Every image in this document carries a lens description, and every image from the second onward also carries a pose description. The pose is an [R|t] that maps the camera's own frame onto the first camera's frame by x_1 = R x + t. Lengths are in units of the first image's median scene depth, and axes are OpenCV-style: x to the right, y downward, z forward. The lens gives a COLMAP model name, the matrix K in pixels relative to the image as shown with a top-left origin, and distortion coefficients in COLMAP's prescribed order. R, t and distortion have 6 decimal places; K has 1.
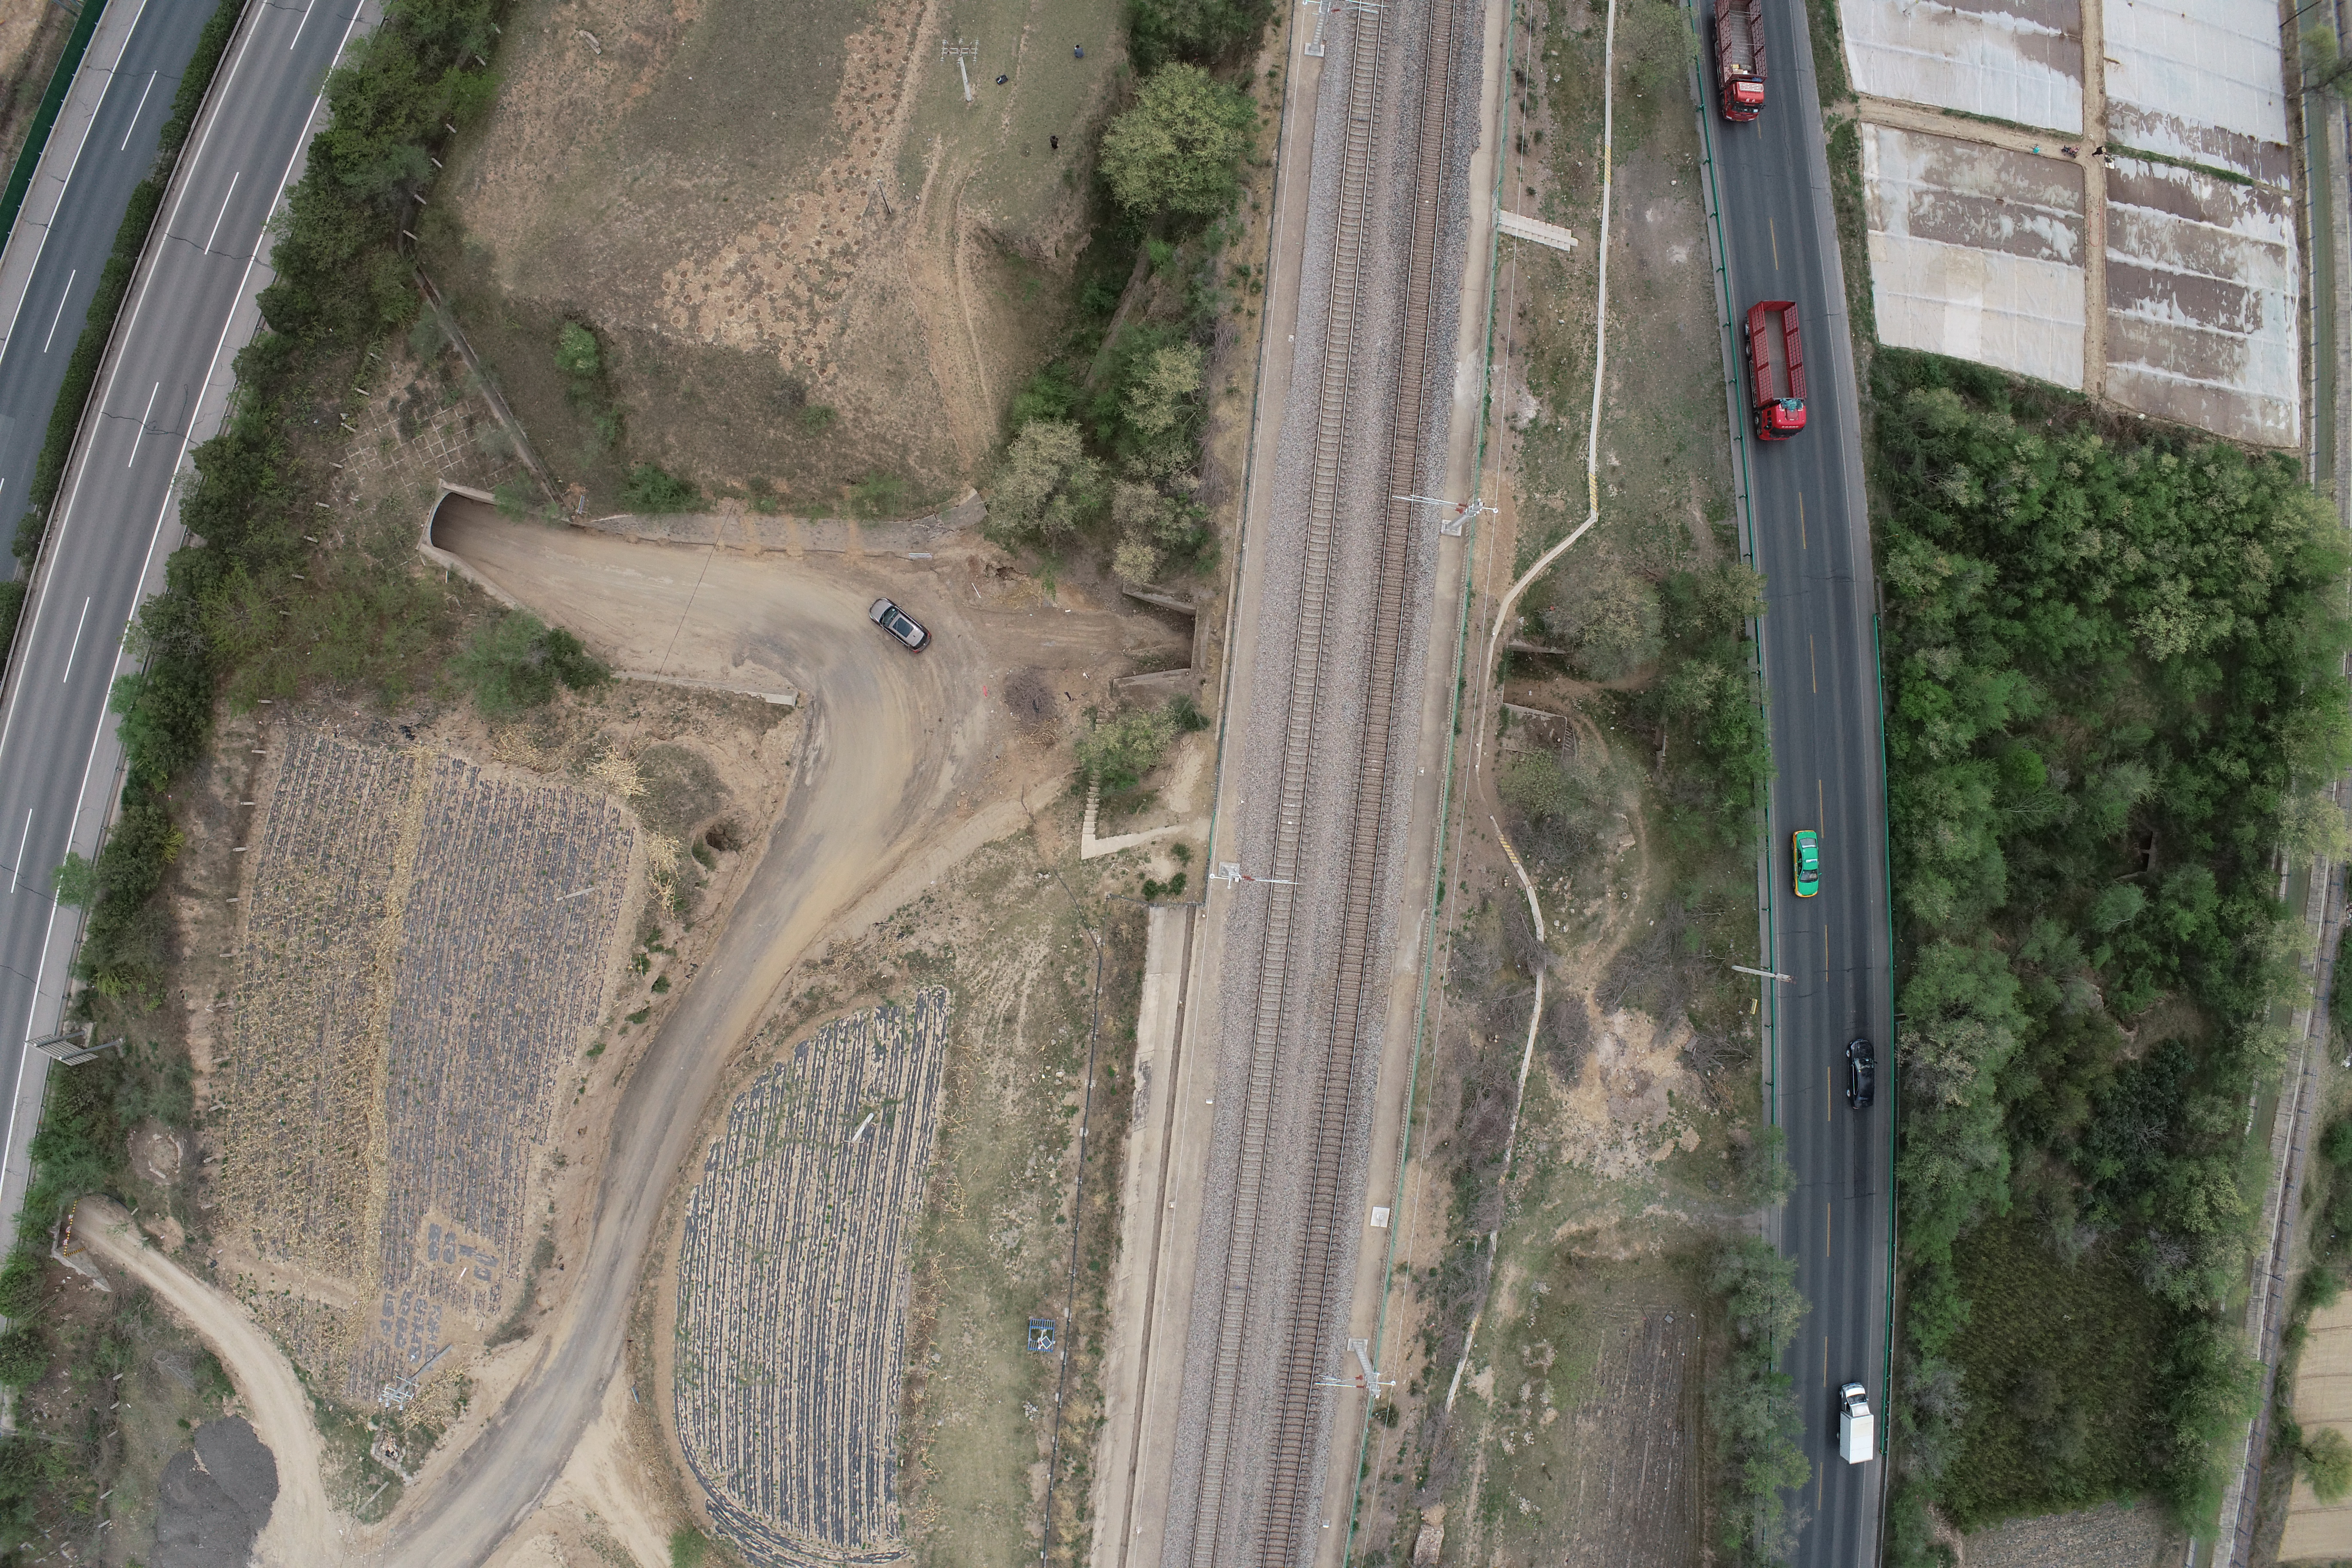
lens RADIAL K [[1632.7, 0, 1176.0], [0, 1632.7, 784.0], [0, 0, 1]] dist [-0.225378, 0.067795]
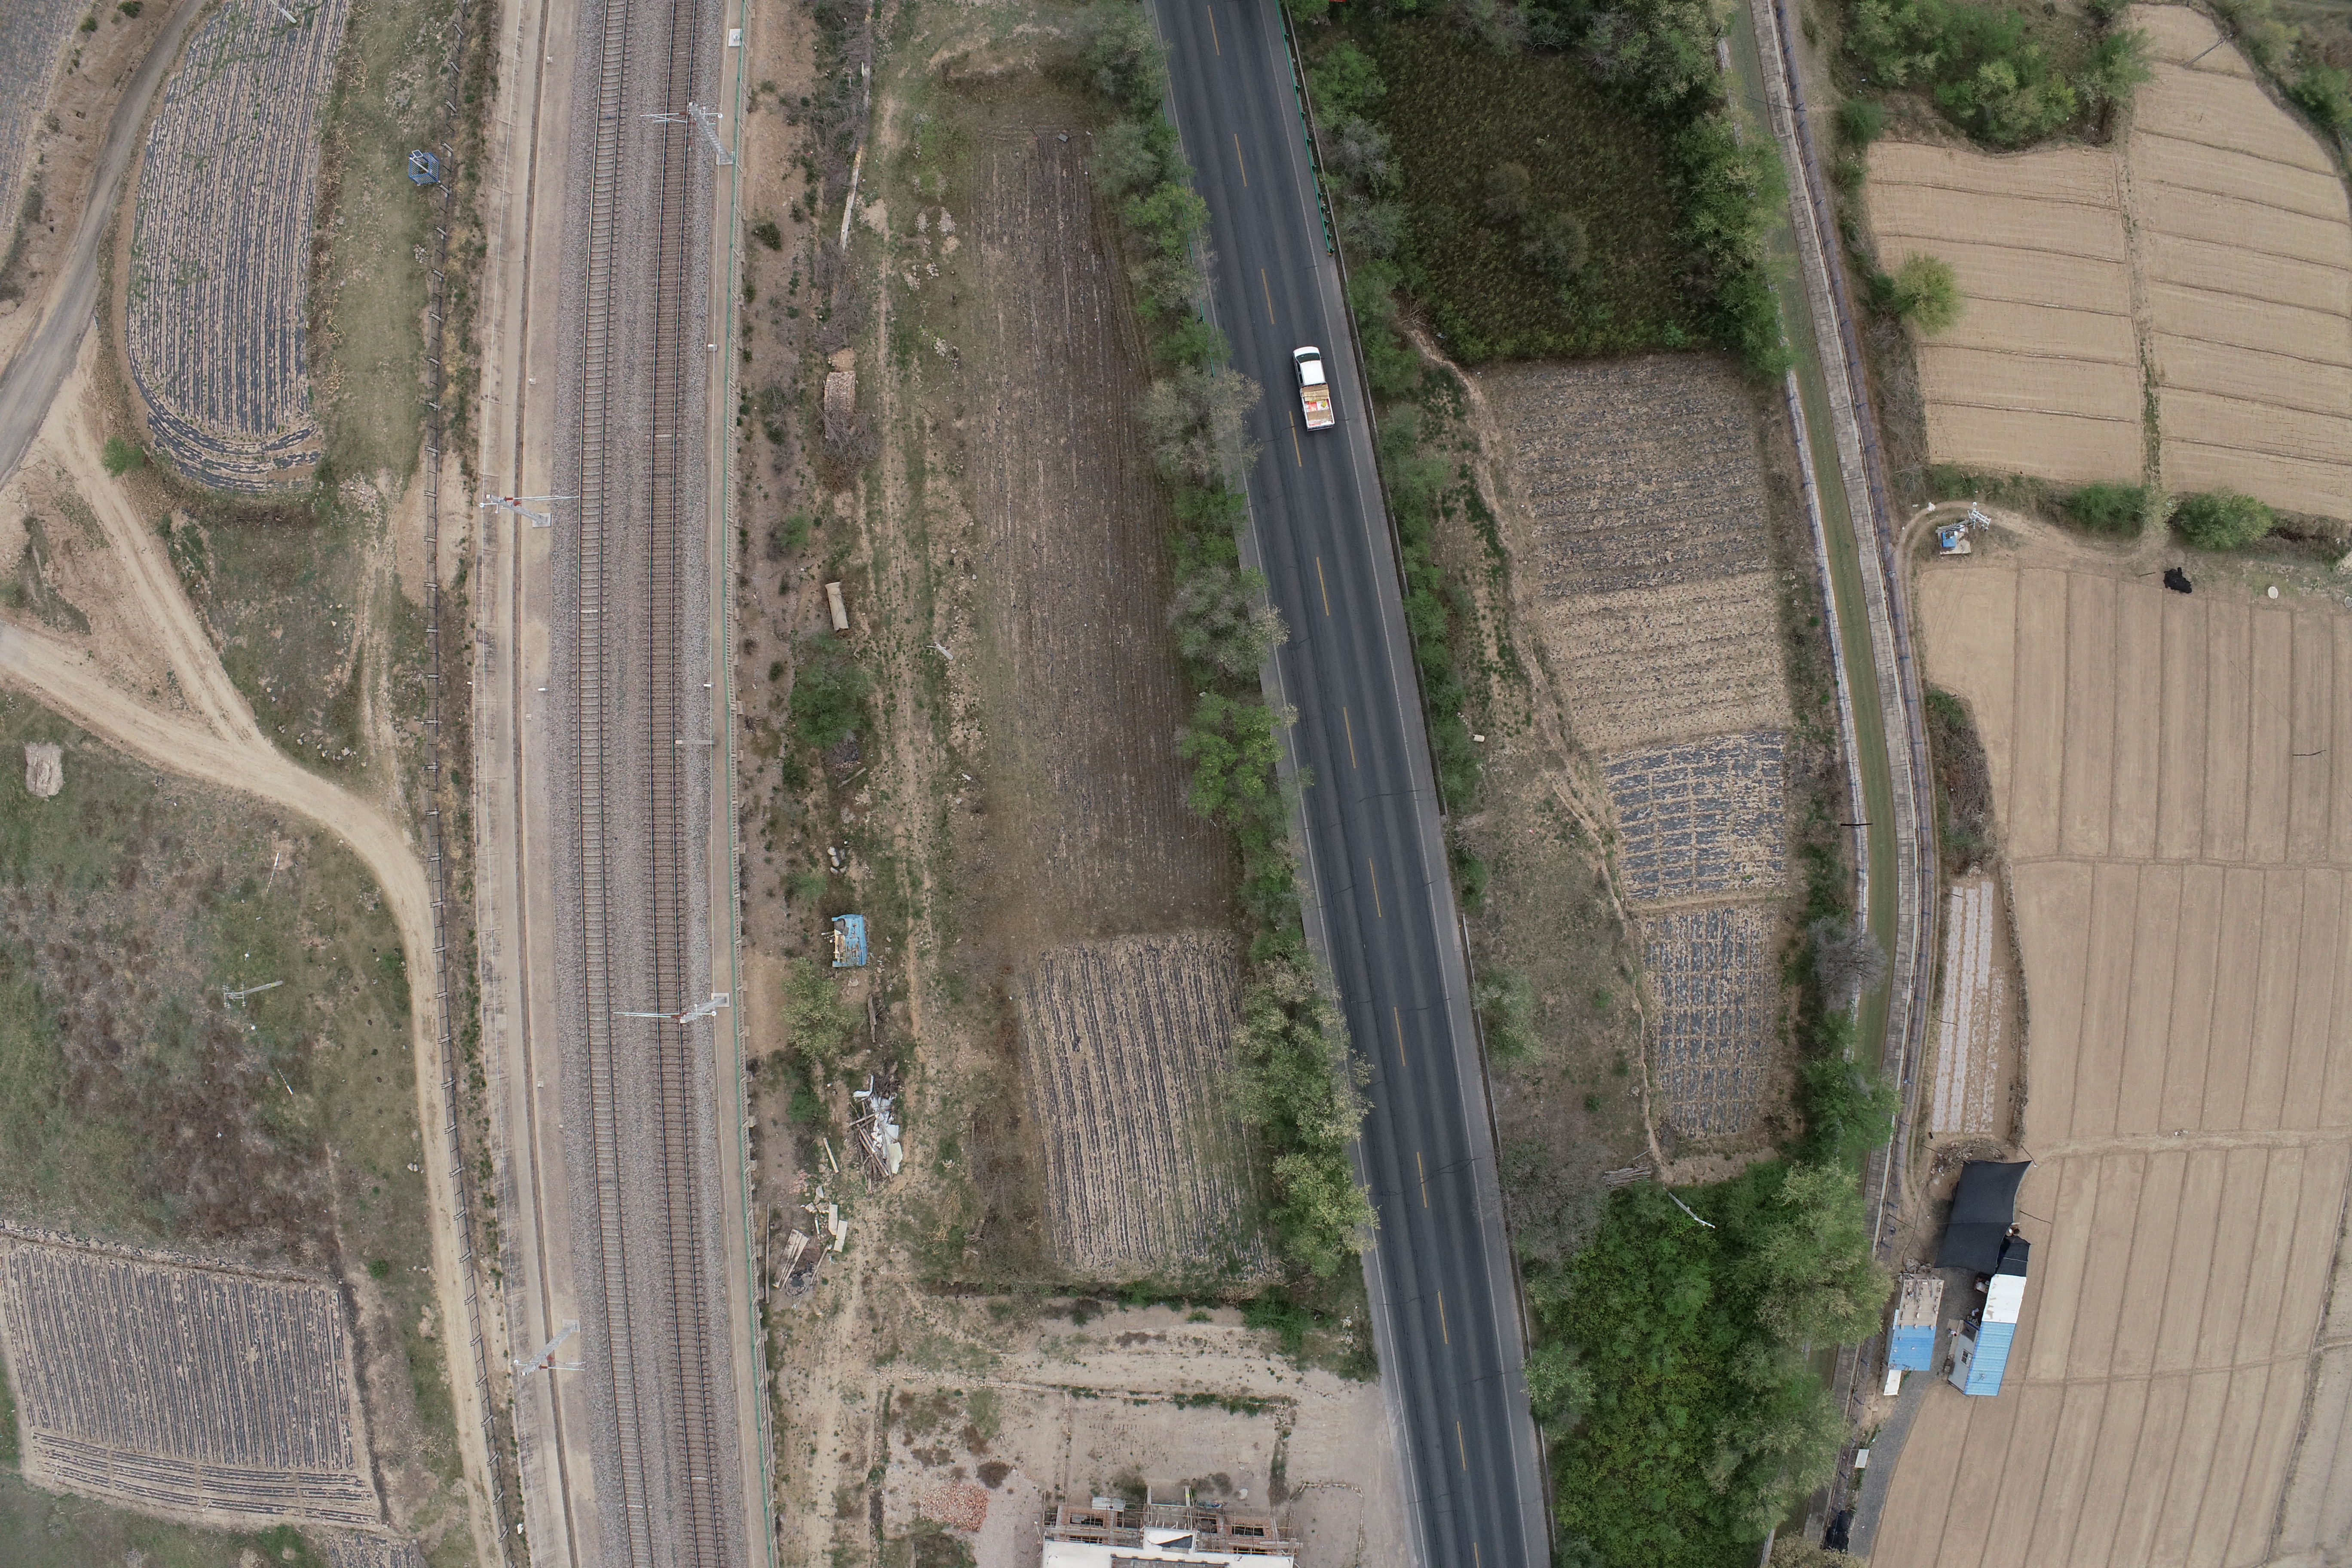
lens RADIAL K [[1629.3, 0, 1157.6], [0, 1629.3, 780.9], [0, 0, 1]] dist [-0.224287, 0.066321]
pose [[0.991868, -0.118501, -0.046422, 0.389411], [0.113636, 0.988850, -0.096244, 0.879674], [0.057310, 0.090186, 0.994275, 0.065206]]
